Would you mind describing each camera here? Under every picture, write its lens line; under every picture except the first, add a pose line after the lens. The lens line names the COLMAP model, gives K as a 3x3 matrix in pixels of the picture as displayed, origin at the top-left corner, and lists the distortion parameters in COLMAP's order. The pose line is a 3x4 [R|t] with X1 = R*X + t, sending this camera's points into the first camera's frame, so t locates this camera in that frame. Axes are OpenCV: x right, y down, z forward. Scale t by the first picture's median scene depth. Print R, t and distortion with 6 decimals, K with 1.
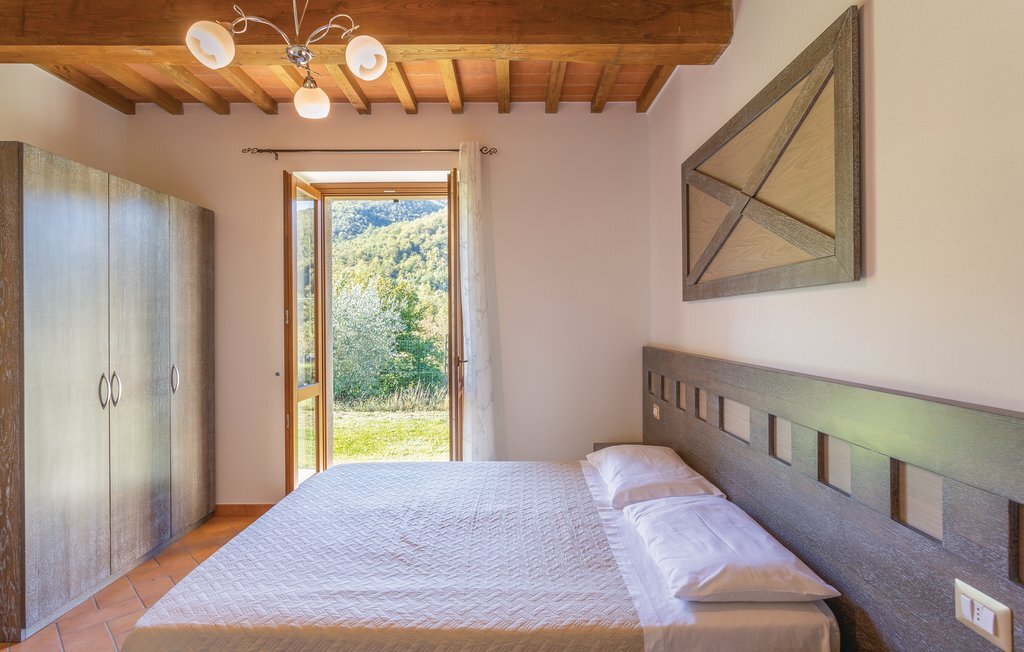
lens RADIAL K [[533.8, 0, 512.0], [0, 533.8, 326.0], [0, 0, 1]] dist [-0.000784, 0.000553]
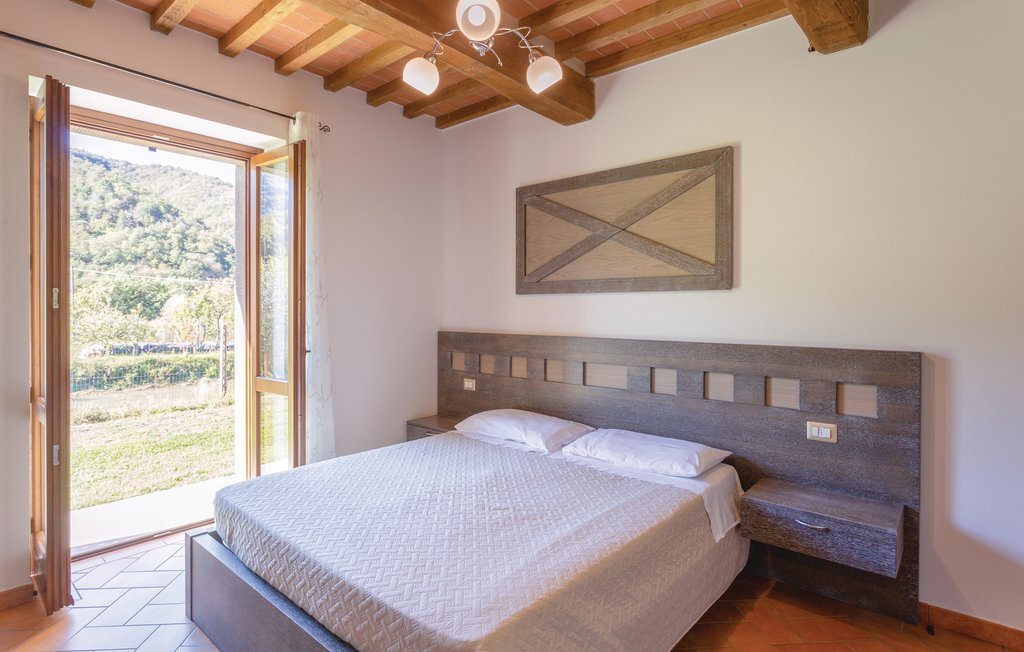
lens RADIAL K [[513.1, 0, 512.0], [0, 513.1, 326.0], [0, 0, 1]] dist [-0.004673, 0.000197]
pose [[0.663505, -0.014617, 0.748029, -0.884353], [-0.000208, 0.999805, 0.019722, 0.007448], [-0.748171, -0.013241, 0.663373, 0.259056]]
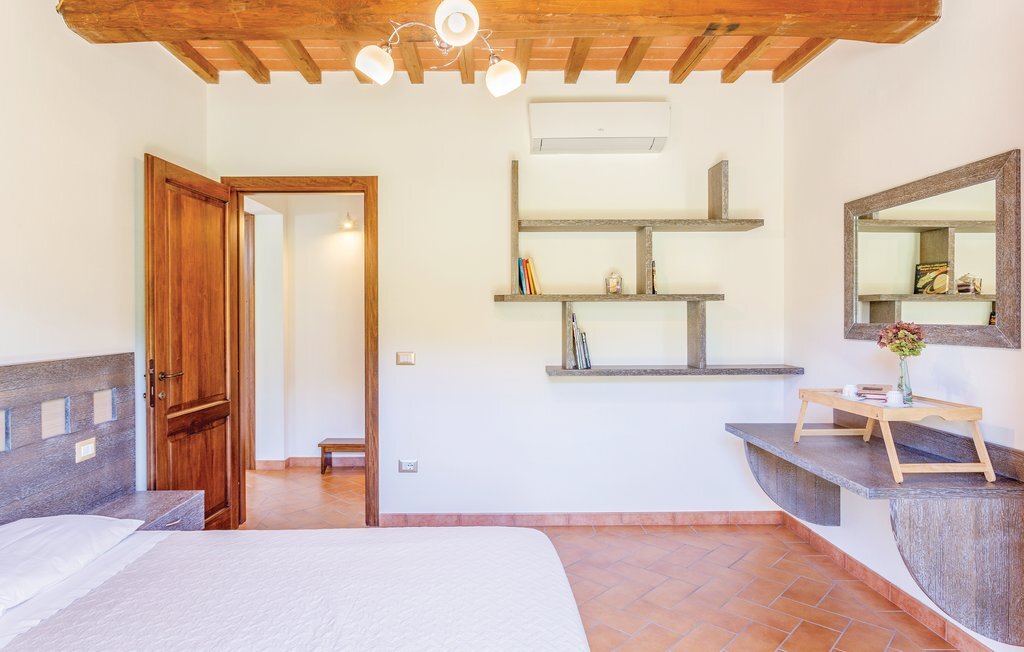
lens RADIAL K [[580.1, 0, 512.0], [0, 580.1, 326.0], [0, 0, 1]] dist [-0.006238, -0.001041]
pose [[-0.998951, 0.009978, -0.044697, -0.382971], [0.008865, 0.999647, 0.025045, -0.006779], [0.044931, 0.024623, -0.998687, 1.717139]]
